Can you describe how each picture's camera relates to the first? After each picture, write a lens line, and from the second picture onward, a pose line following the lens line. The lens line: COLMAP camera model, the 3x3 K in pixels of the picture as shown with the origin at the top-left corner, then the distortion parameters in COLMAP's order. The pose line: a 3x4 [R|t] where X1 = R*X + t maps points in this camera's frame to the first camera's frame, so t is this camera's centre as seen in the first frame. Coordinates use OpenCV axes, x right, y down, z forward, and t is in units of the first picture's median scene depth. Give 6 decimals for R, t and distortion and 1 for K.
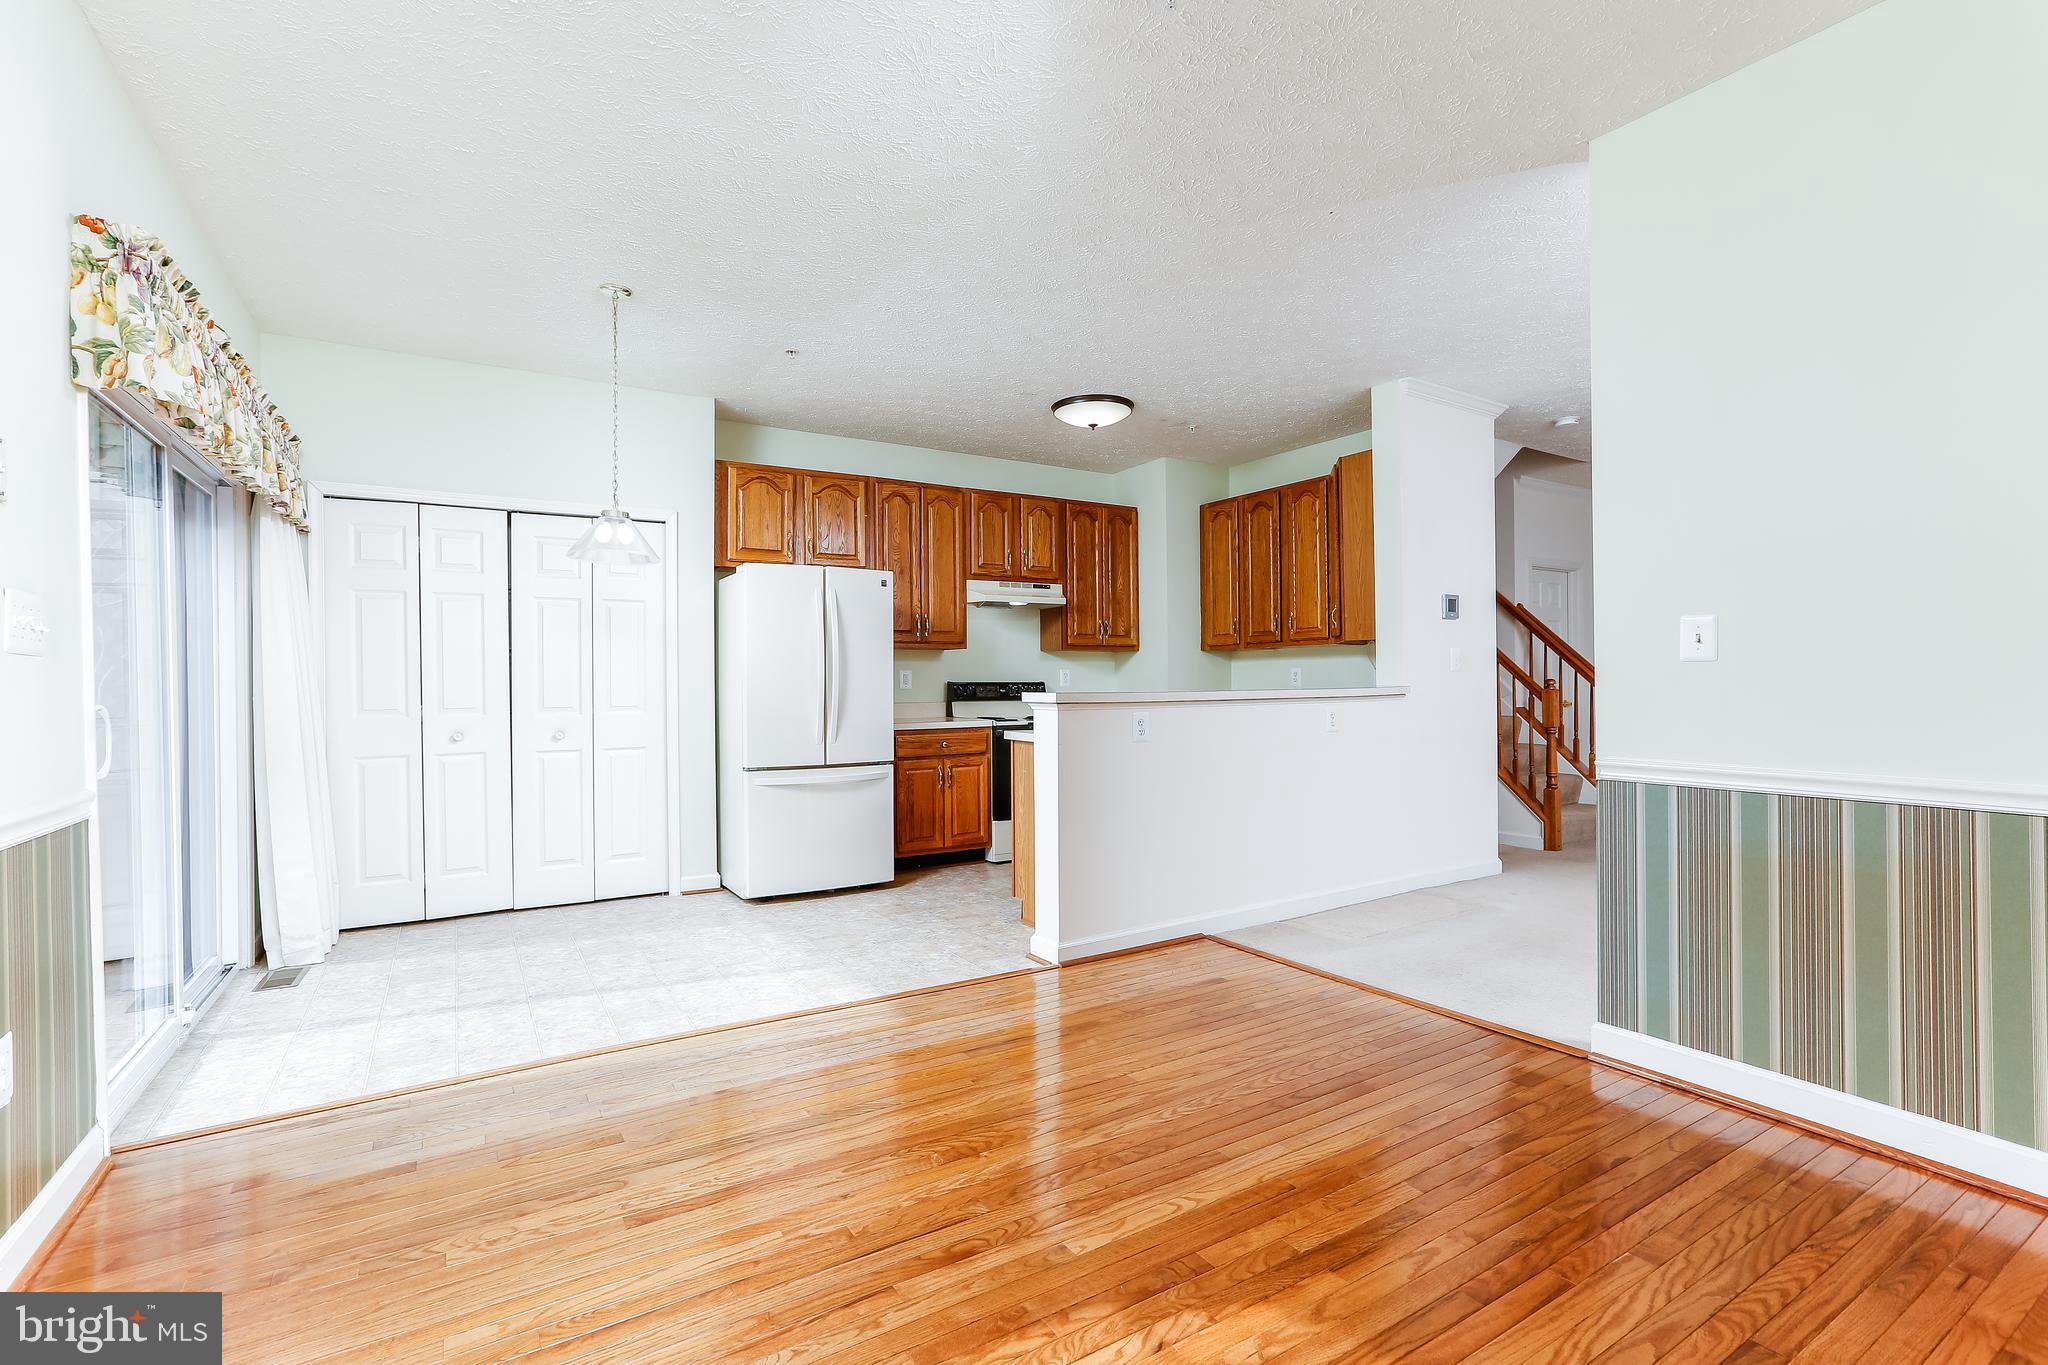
lens RADIAL K [[925.9, 0, 1014.7], [0, 925.9, 677.1], [0, 0, 1]] dist [-0.039671, 0.022414]
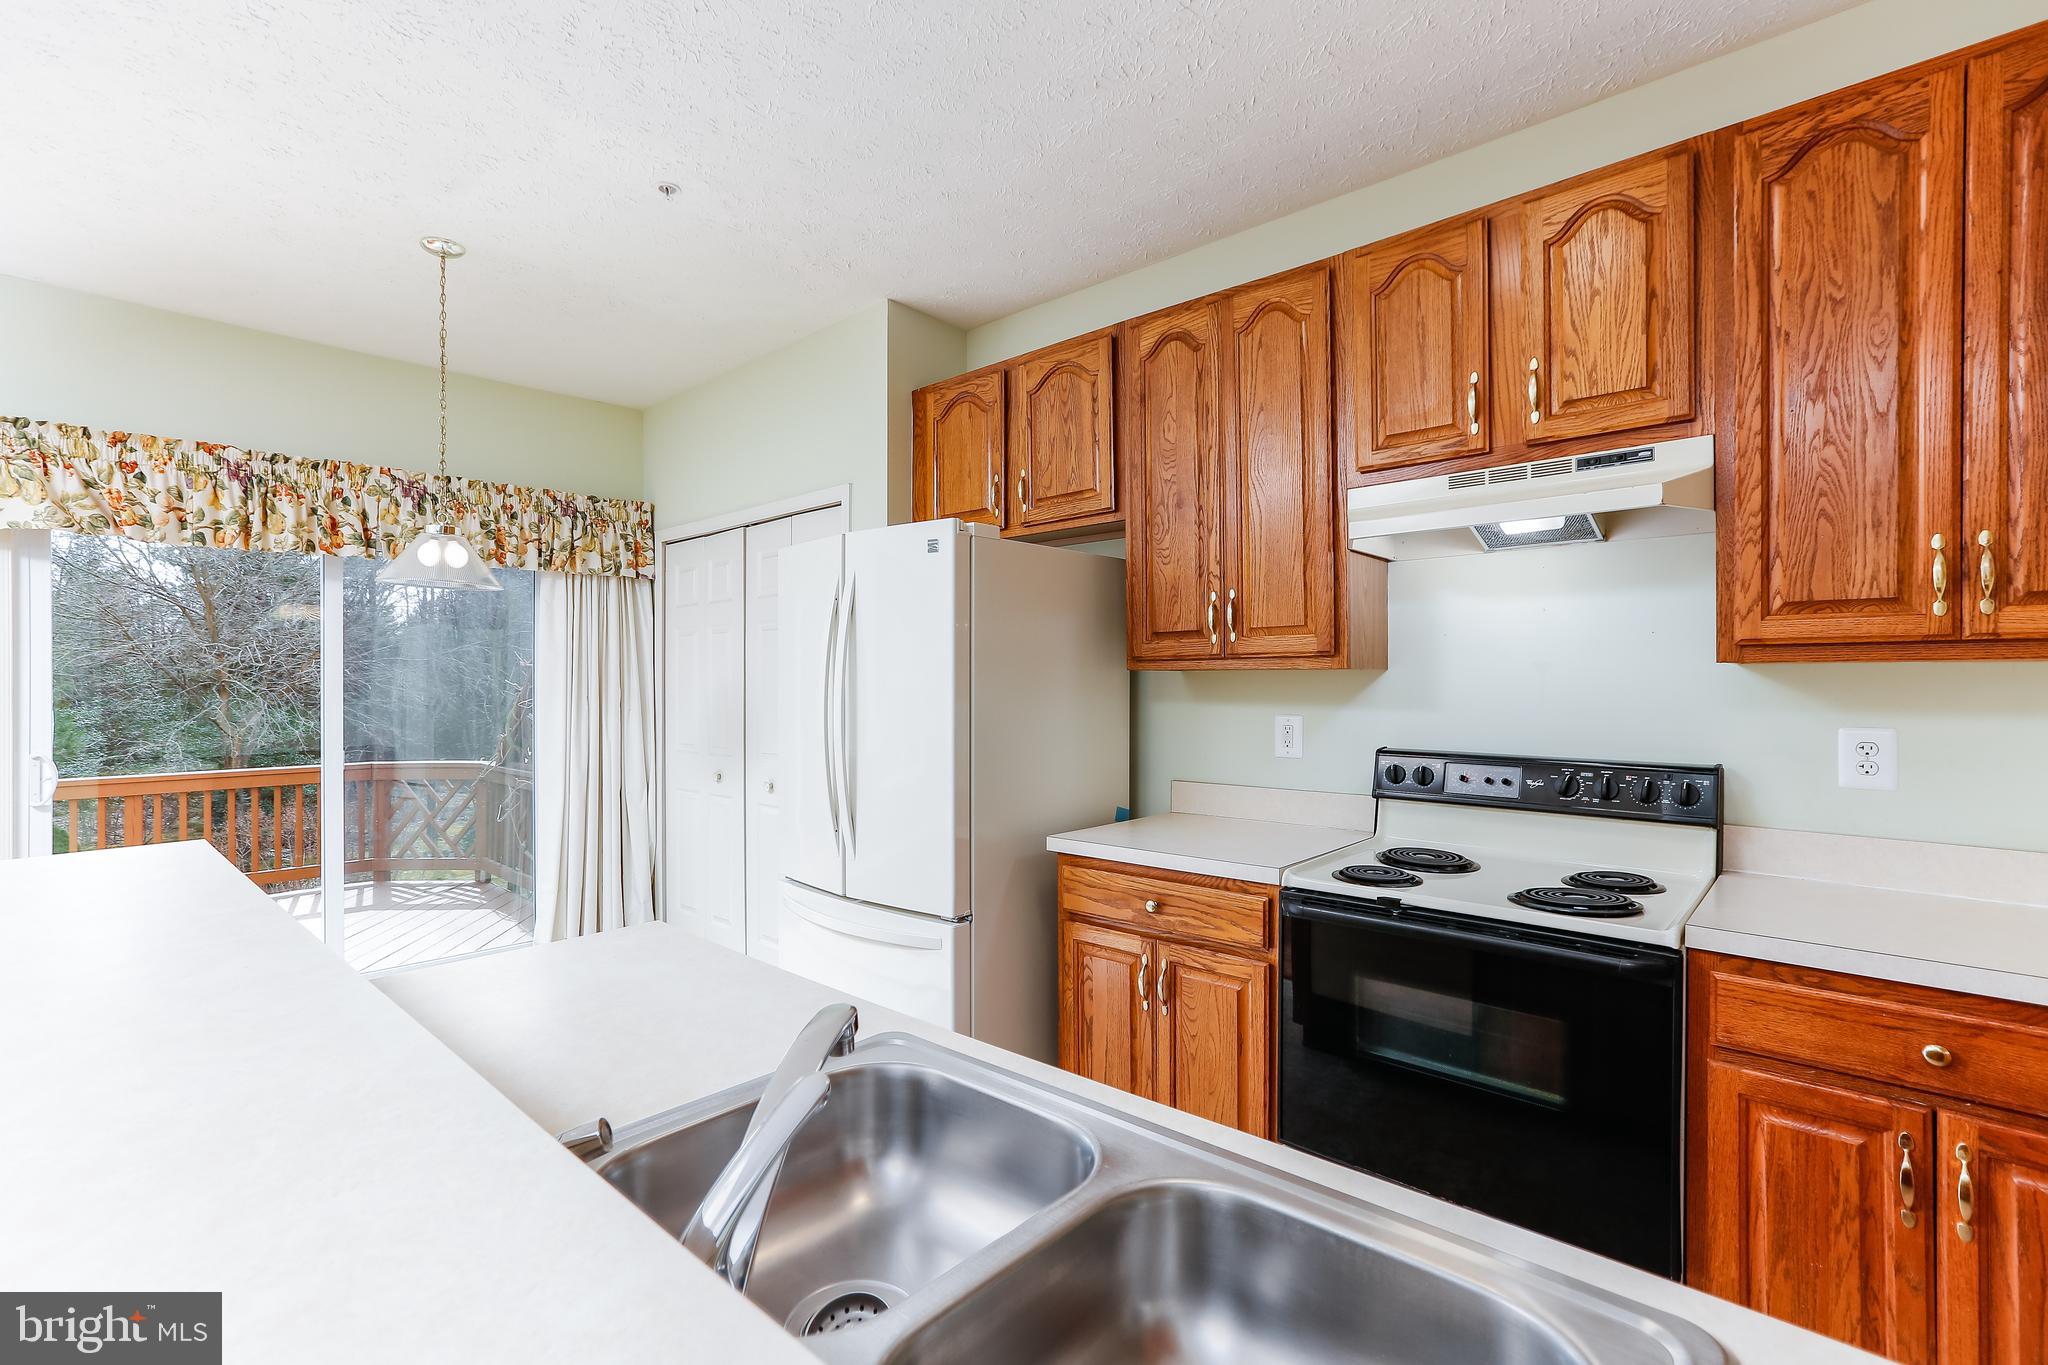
lens RADIAL K [[925.9, 0, 1014.7], [0, 925.9, 677.1], [0, 0, 1]] dist [-0.039671, 0.022414]
pose [[0.276564, 0.000791, -0.960995, 0.298802], [0.008178, 0.999962, 0.003177, -0.031263], [0.960961, -0.008738, 0.276547, 0.814988]]
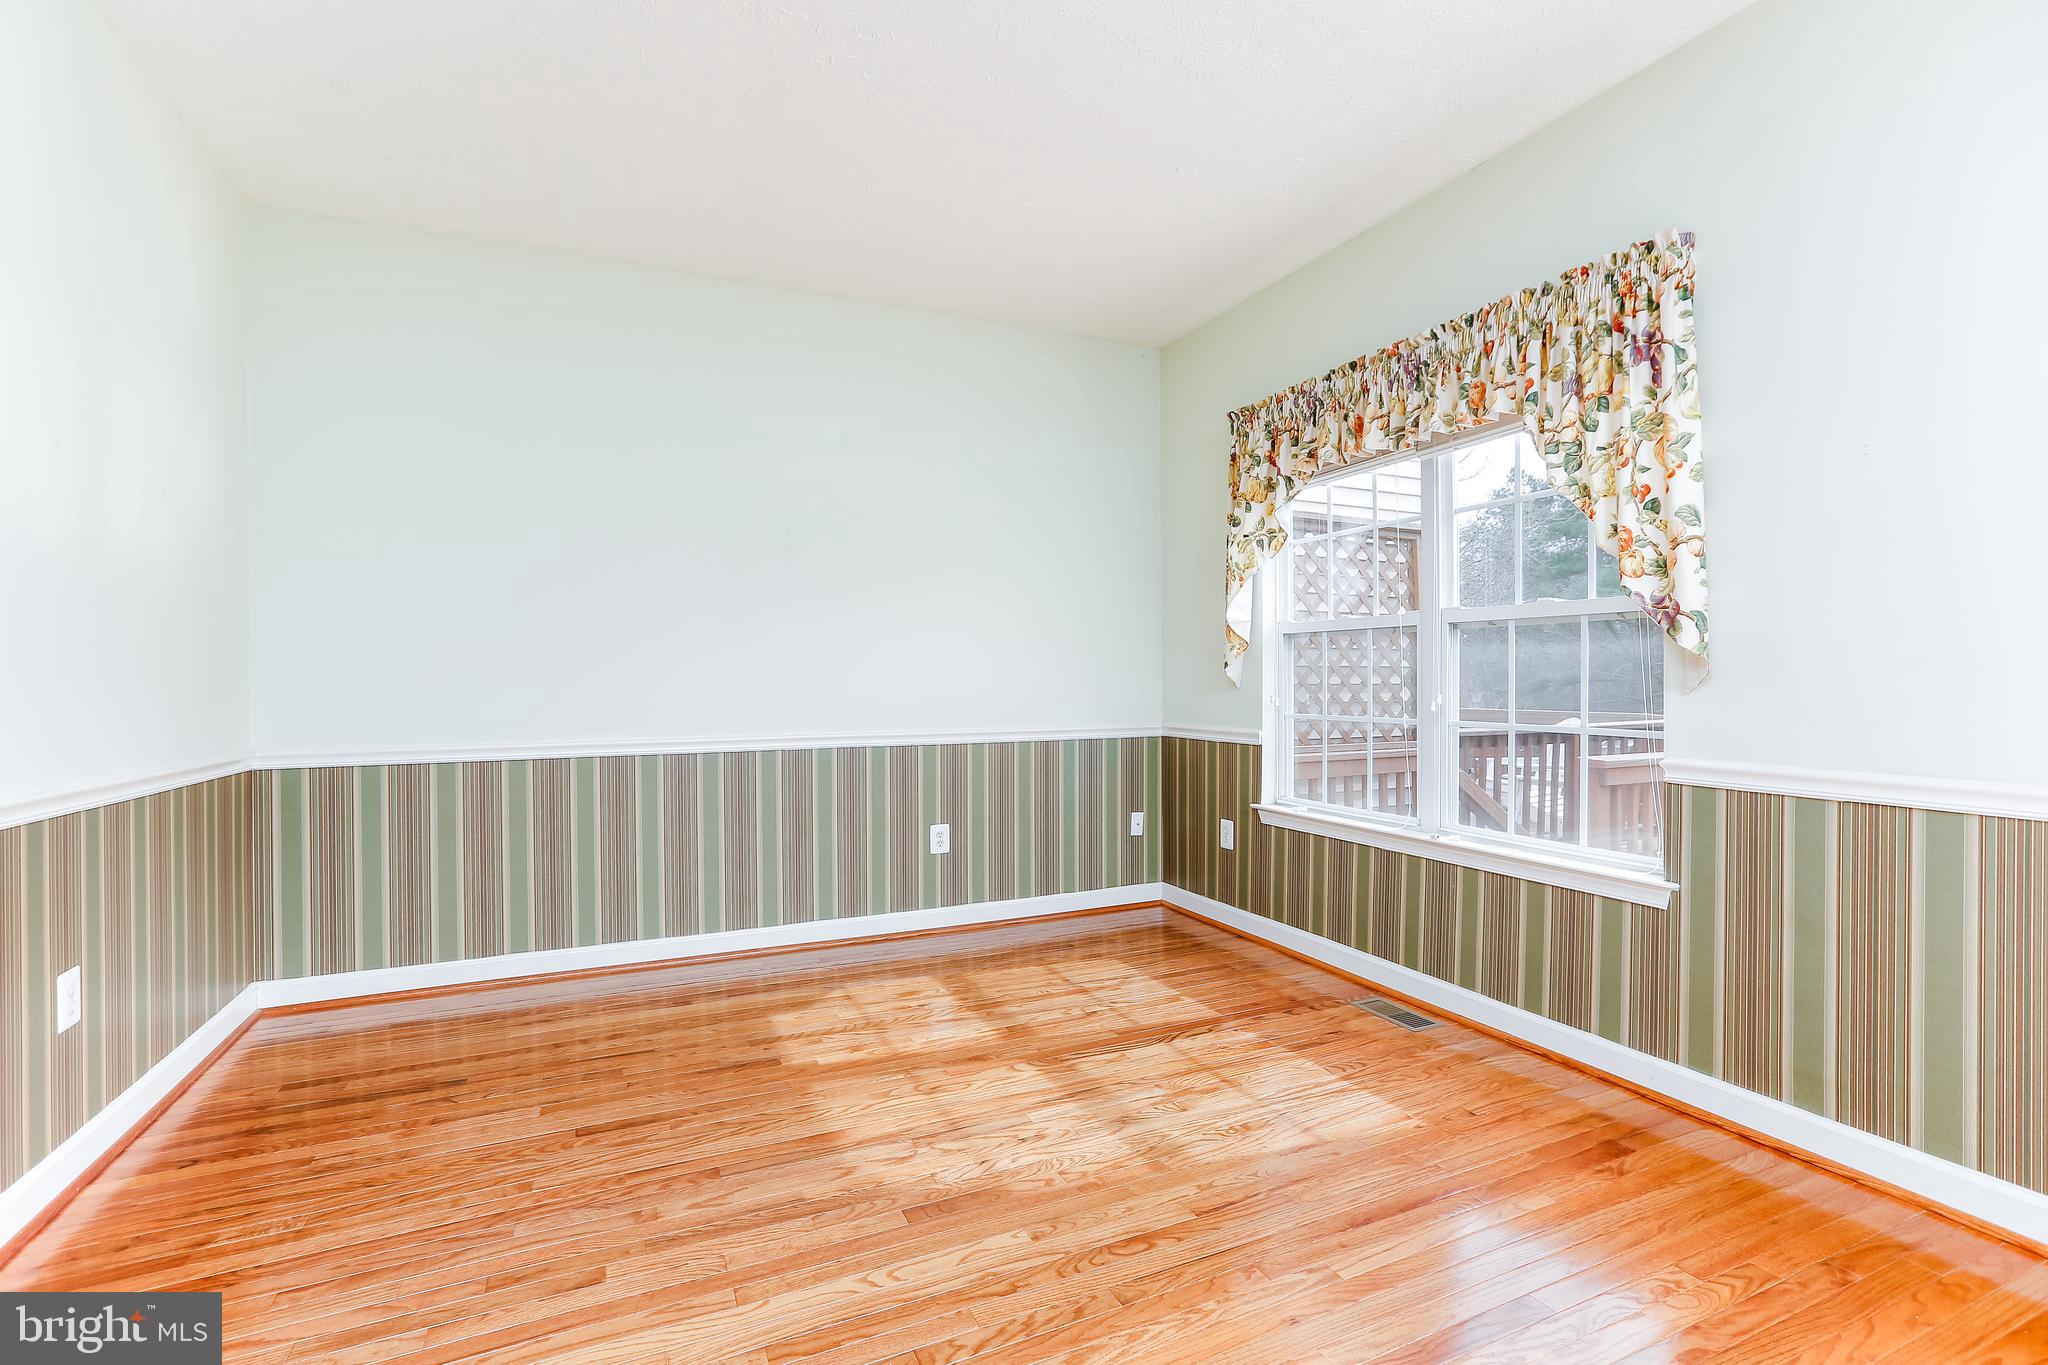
lens RADIAL K [[925.9, 0, 1014.7], [0, 925.9, 677.1], [0, 0, 1]] dist [-0.039671, 0.022414]
pose [[-0.992515, 0.013530, 0.121370, -0.017261], [0.012378, 0.999871, -0.010237, 0.007401], [-0.121493, -0.008658, -0.992555, 0.627094]]
